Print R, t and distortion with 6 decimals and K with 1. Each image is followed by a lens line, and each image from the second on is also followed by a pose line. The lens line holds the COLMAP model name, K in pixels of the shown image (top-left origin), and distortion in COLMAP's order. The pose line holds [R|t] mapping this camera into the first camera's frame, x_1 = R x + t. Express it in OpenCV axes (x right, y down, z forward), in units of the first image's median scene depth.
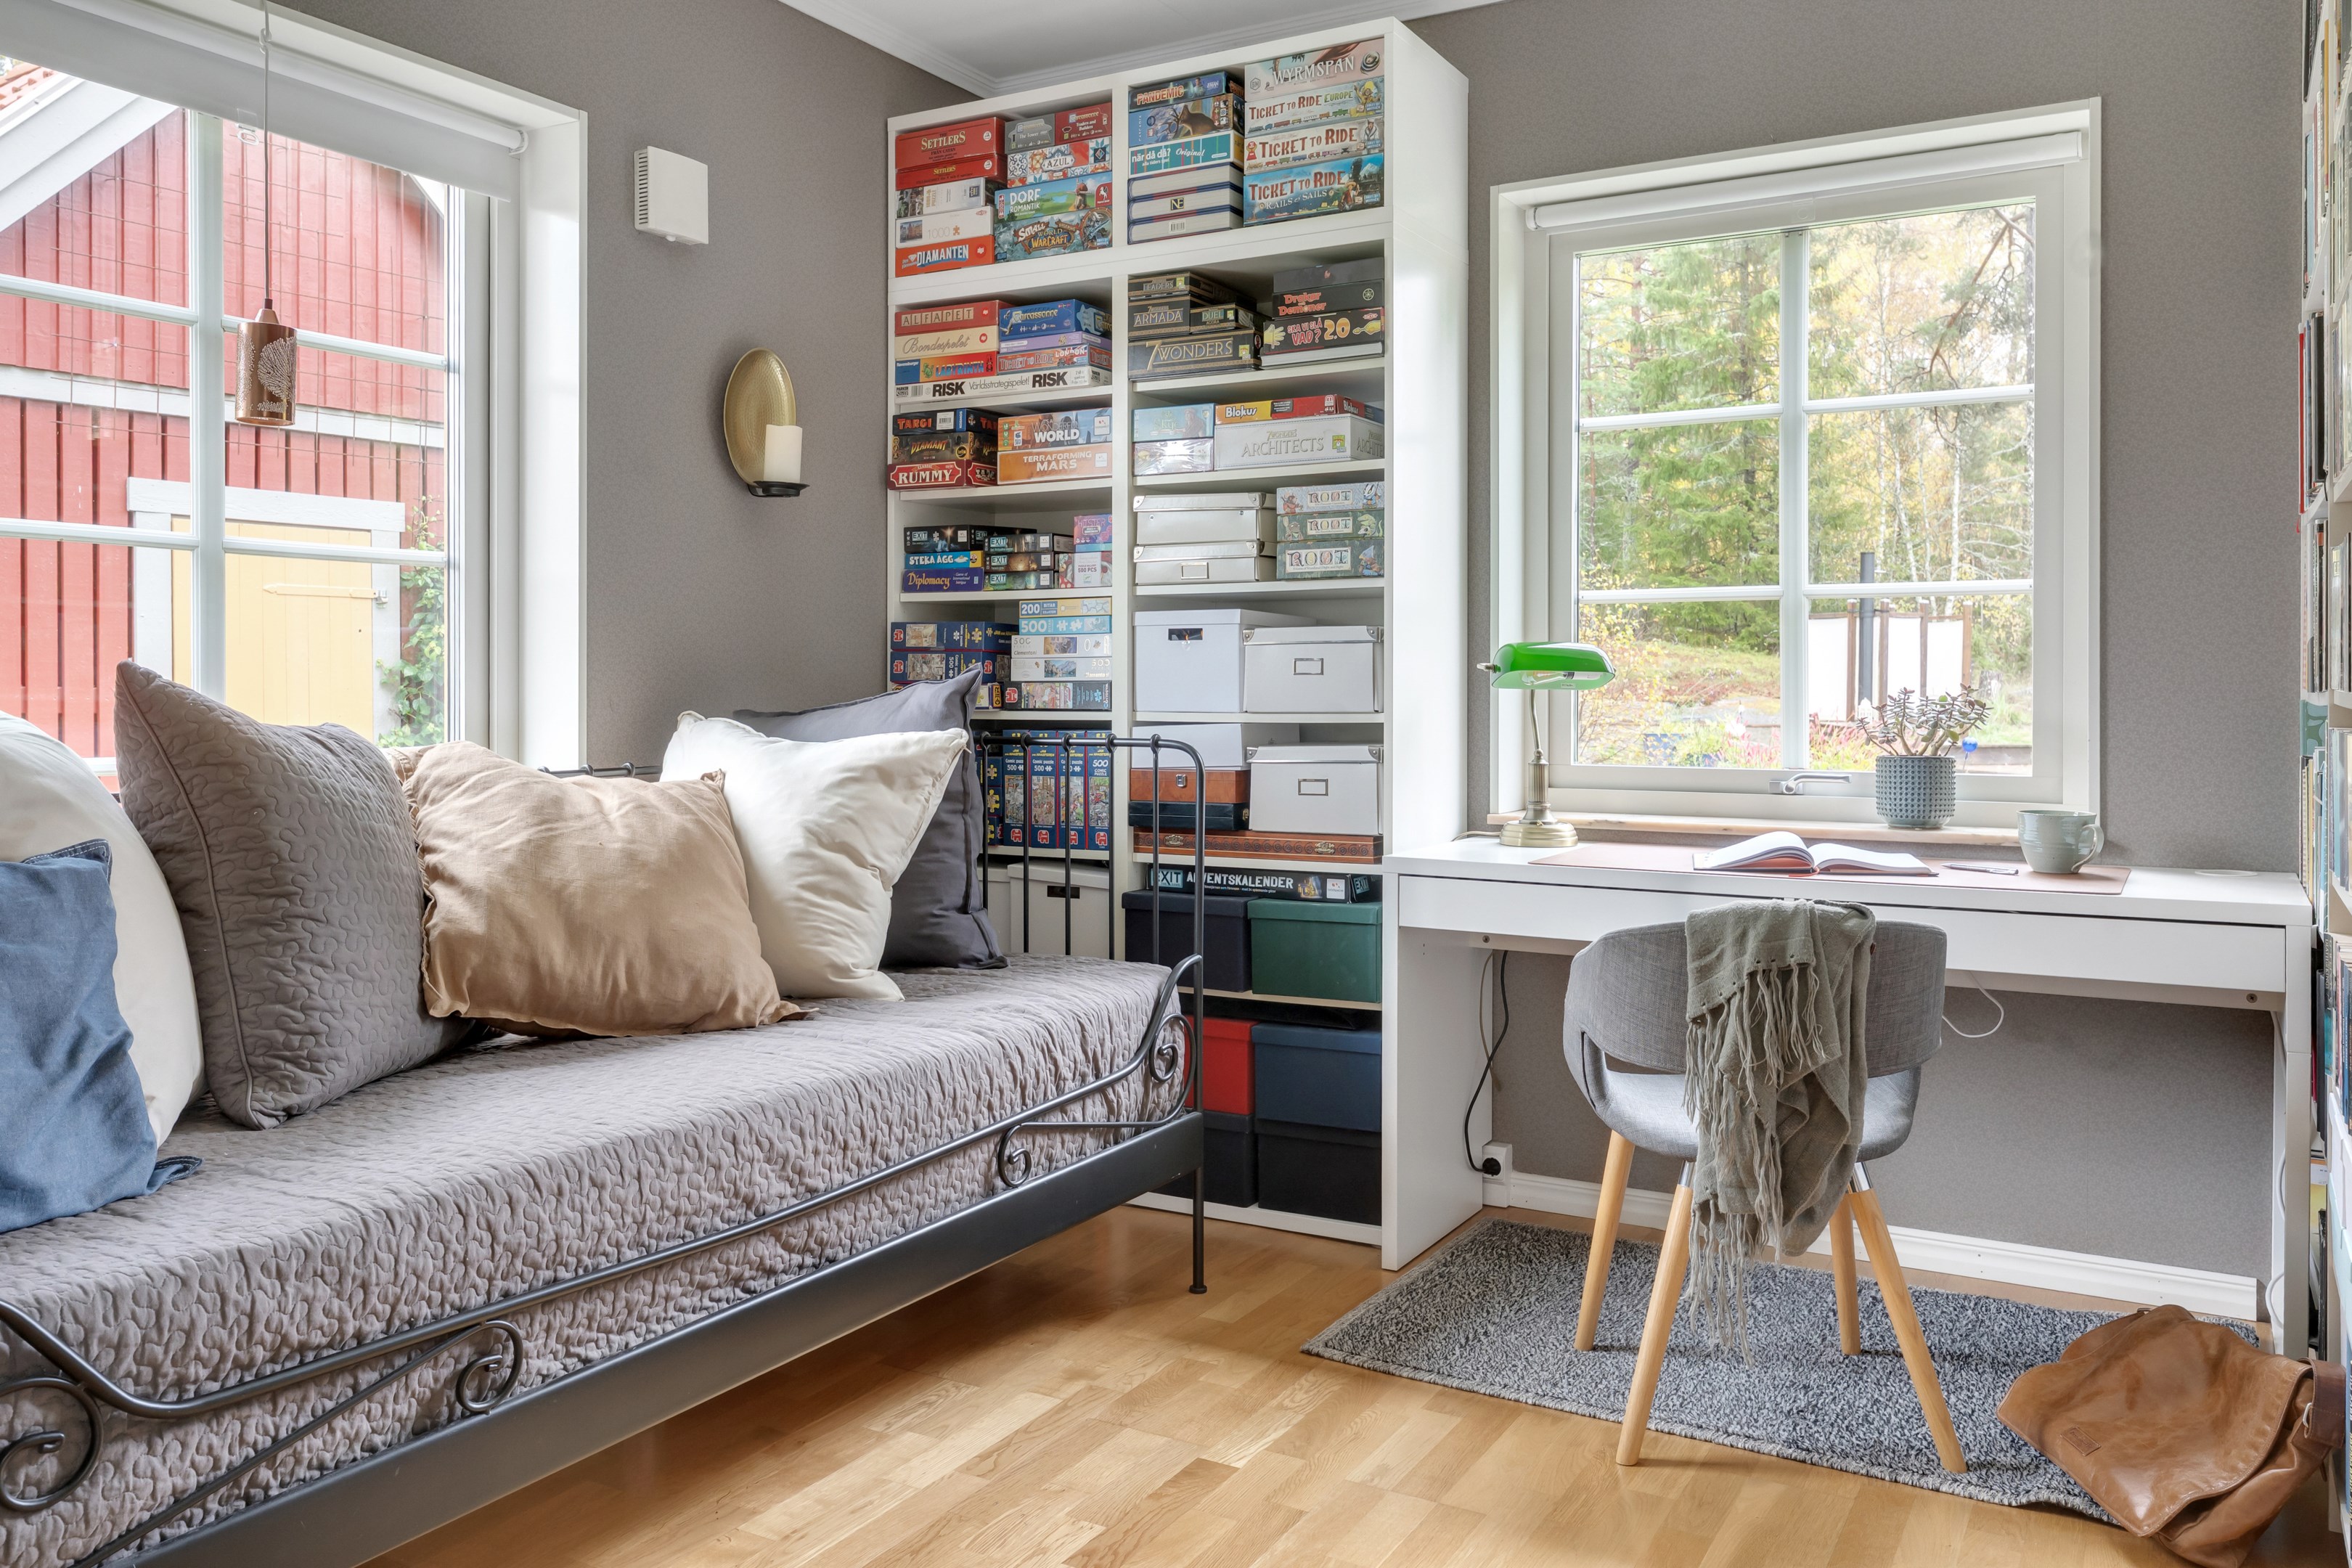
lens RADIAL K [[1814.4, 0, 1176.8], [0, 1814.4, 703.0], [0, 0, 1]] dist [-0.007978, 0.001911]
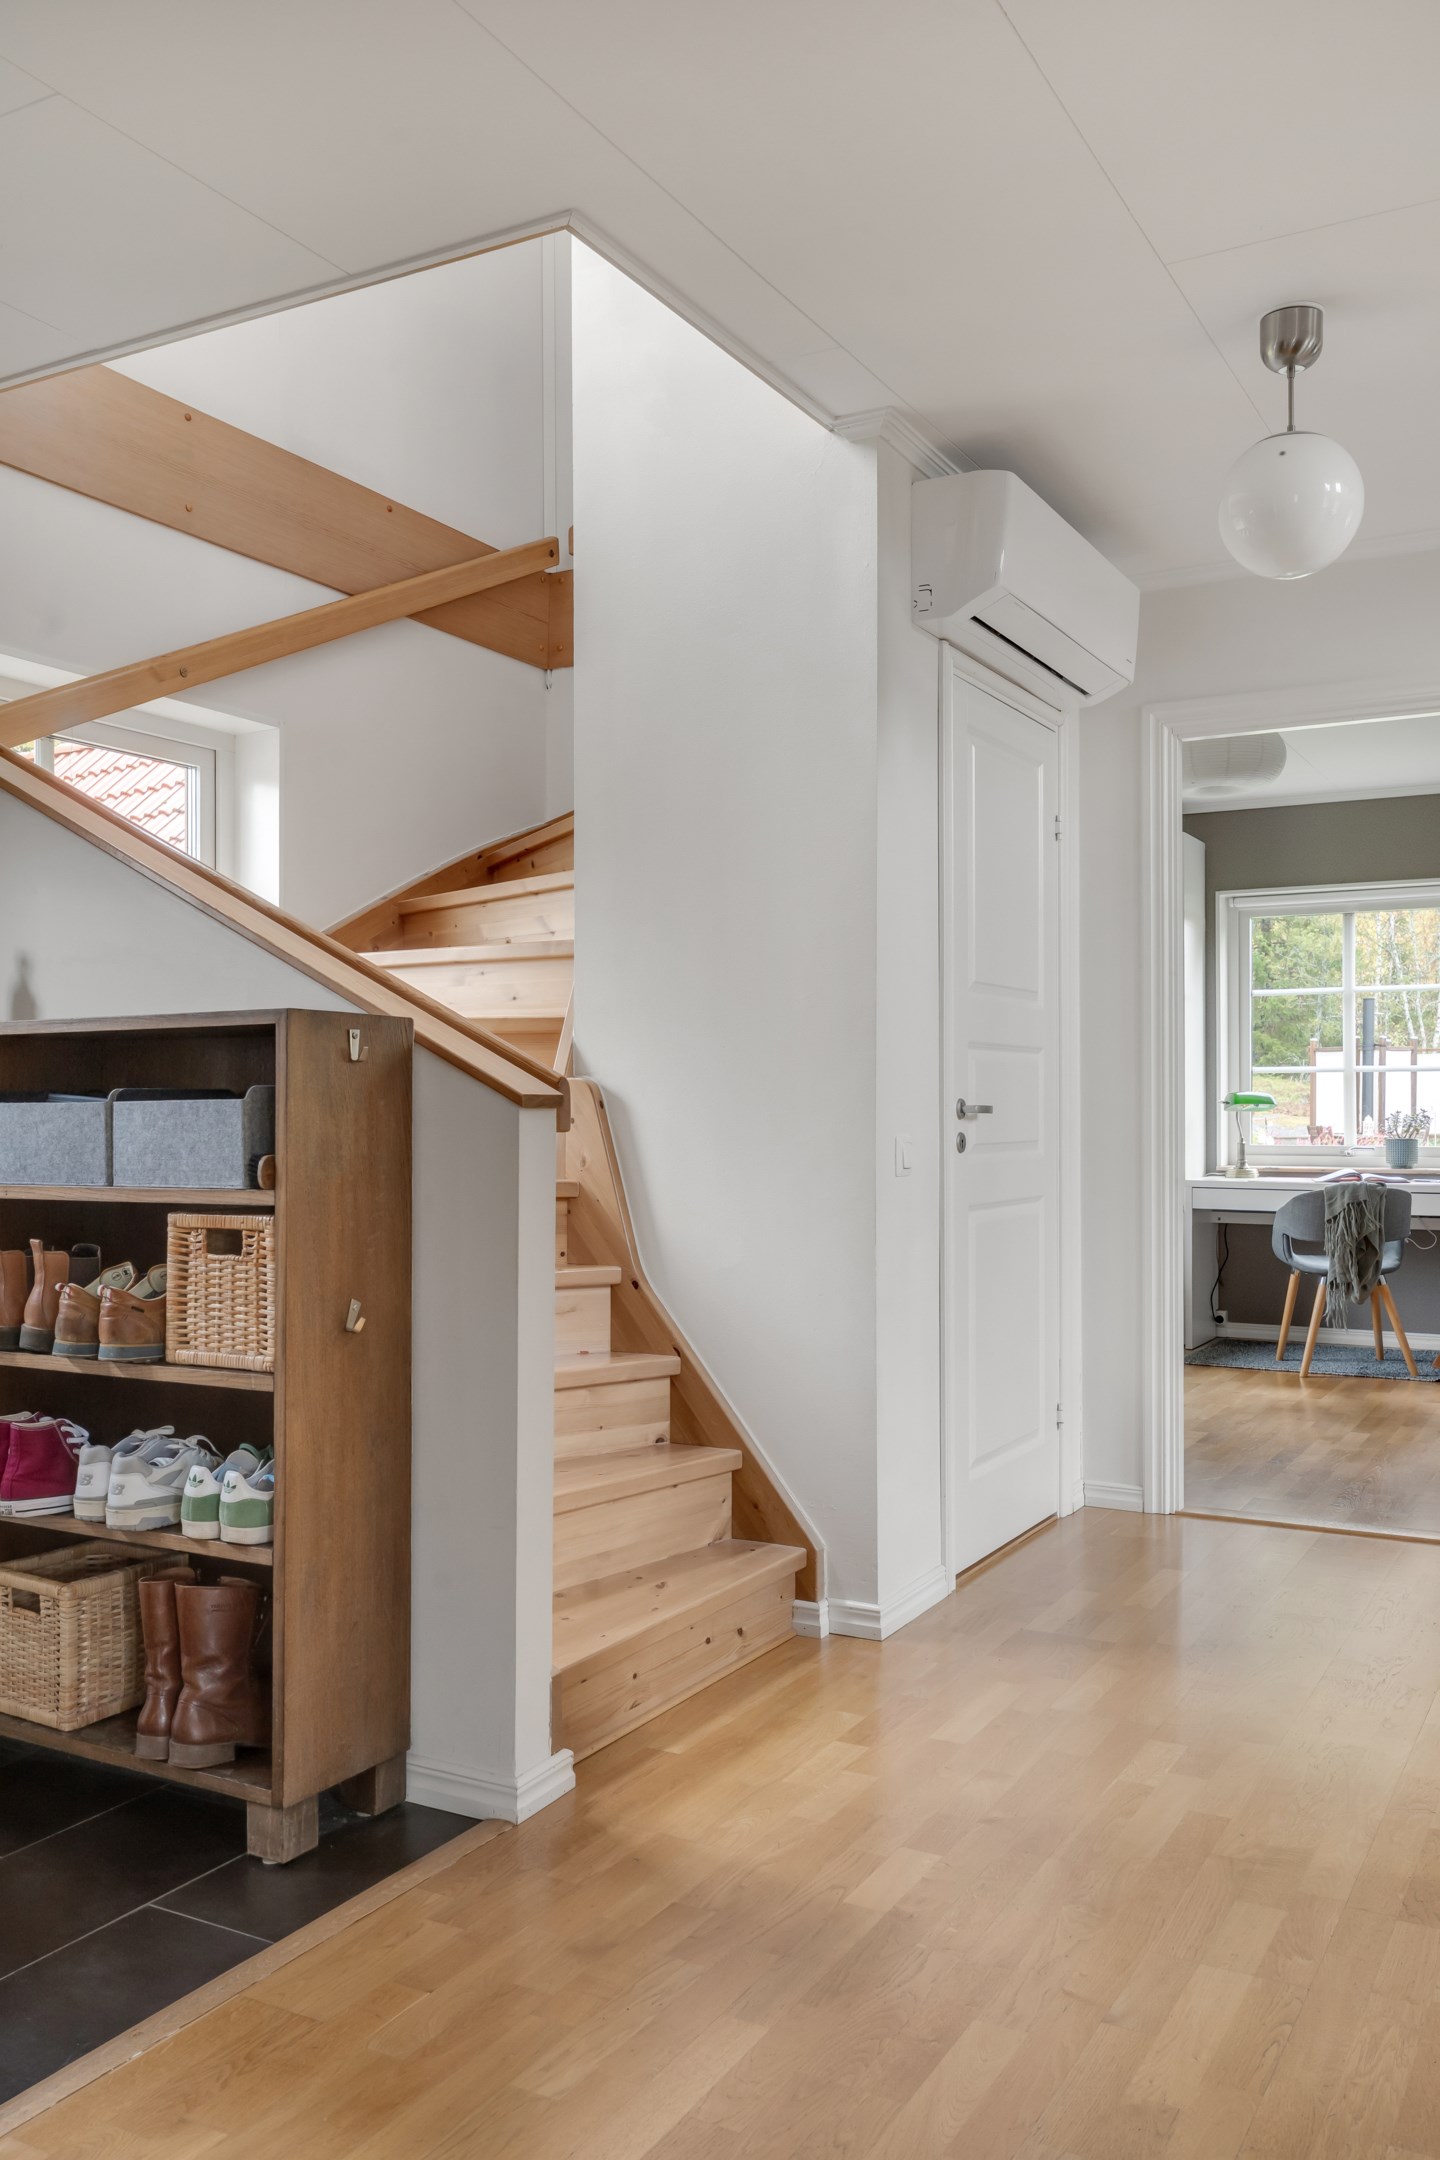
lens RADIAL K [[1737.6, 0, 716.7], [0, 1737.6, 1094.4], [0, 0, 1]] dist [0.002539, -0.000620]
pose [[0.999971, -0.001722, 0.007397, -0.507300], [0.001837, 0.999876, -0.015627, 0.003878], [-0.007369, 0.015640, 0.999851, -1.274303]]
